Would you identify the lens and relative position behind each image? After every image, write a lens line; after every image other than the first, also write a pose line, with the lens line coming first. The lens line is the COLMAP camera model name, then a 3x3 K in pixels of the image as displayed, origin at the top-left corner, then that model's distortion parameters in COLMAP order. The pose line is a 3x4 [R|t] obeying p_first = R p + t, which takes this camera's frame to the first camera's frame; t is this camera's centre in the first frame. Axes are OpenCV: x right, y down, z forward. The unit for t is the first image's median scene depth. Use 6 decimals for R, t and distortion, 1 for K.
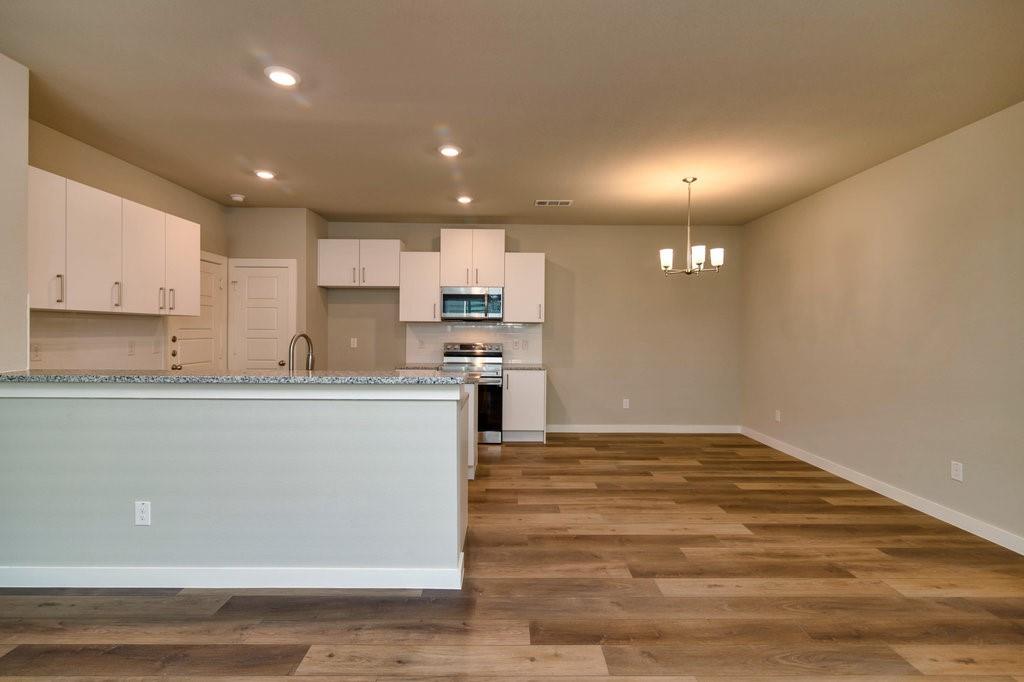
lens RADIAL K [[466.3, 0, 508.1], [0, 466.3, 337.3], [0, 0, 1]] dist [-0.000101, -0.000270]
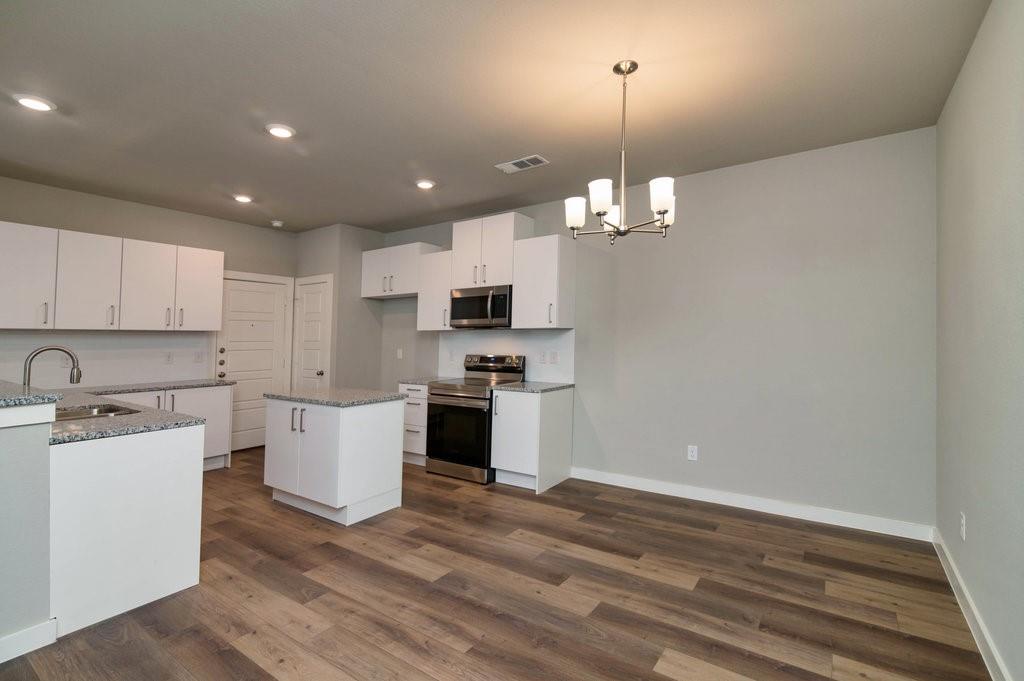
lens RADIAL K [[474.7, 0, 514.1], [0, 474.7, 328.9], [0, 0, 1]] dist [-0.001354, -0.000114]
pose [[0.813355, -0.024878, -0.581236, 0.503937], [0.003016, 0.999252, -0.038549, -0.001651], [0.581761, 0.029601, 0.812821, 0.384953]]
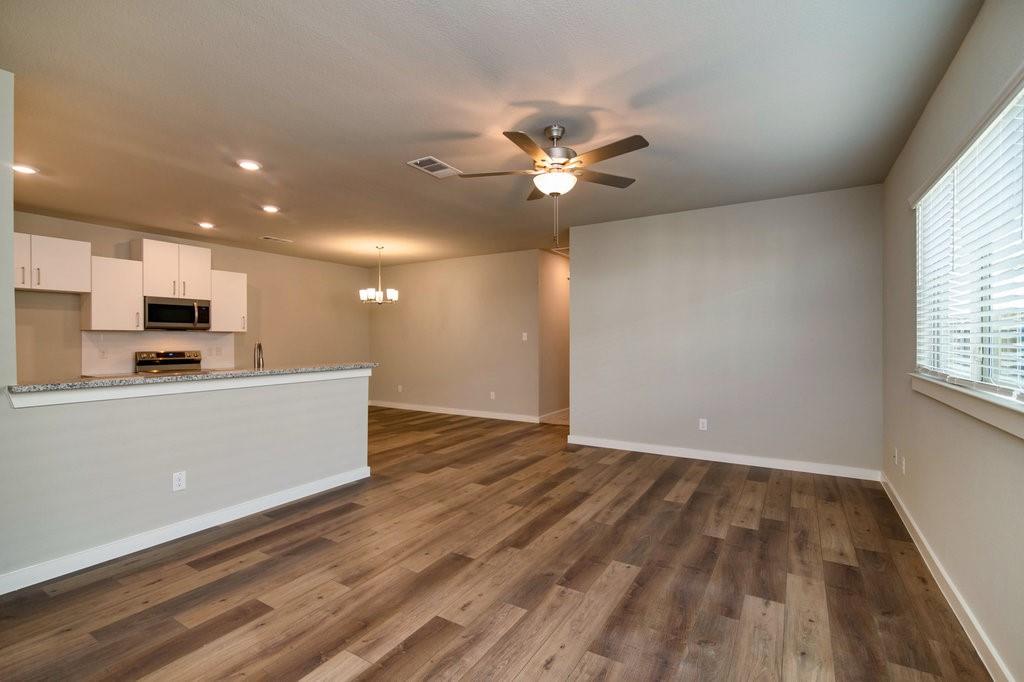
lens RADIAL K [[466.3, 0, 508.1], [0, 466.3, 337.3], [0, 0, 1]] dist [-0.000101, -0.000270]
pose [[0.535108, -0.006079, 0.844762, -0.624871], [0.015301, 0.999880, -0.002497, -0.004829], [-0.844645, 0.014262, 0.535137, -0.220636]]
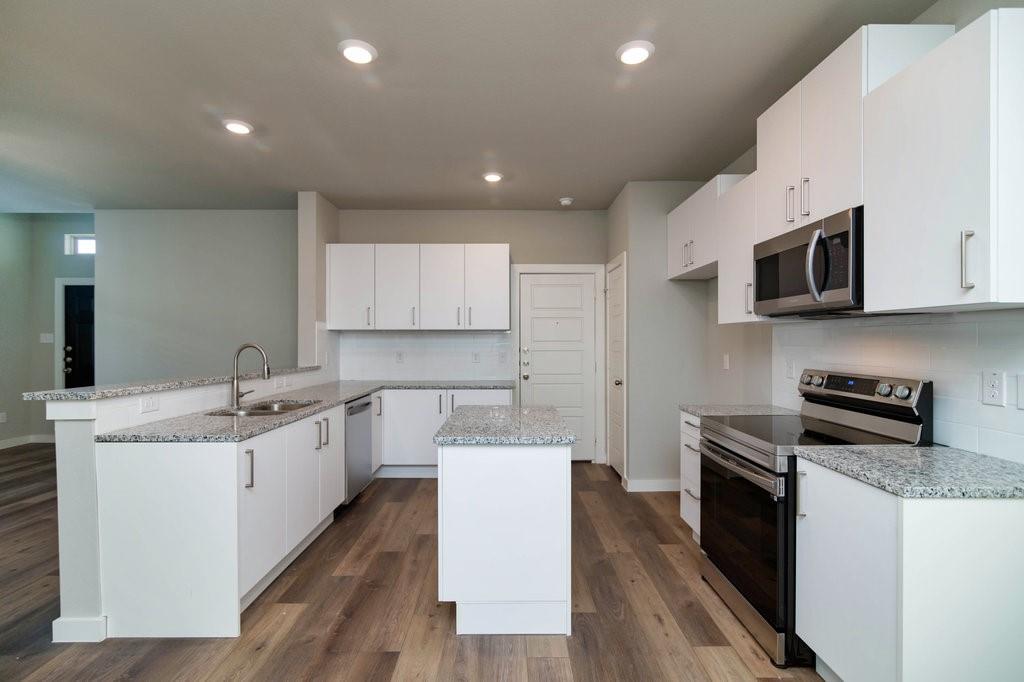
lens RADIAL K [[479.9, 0, 496.4], [0, 479.9, 323.2], [0, 0, 1]] dist [-0.000884, -0.000279]
pose [[-0.017953, -0.044938, -0.998828, 0.359825], [-0.013447, 0.998910, -0.044700, -0.007581], [0.999748, 0.012629, -0.018538, 0.821135]]
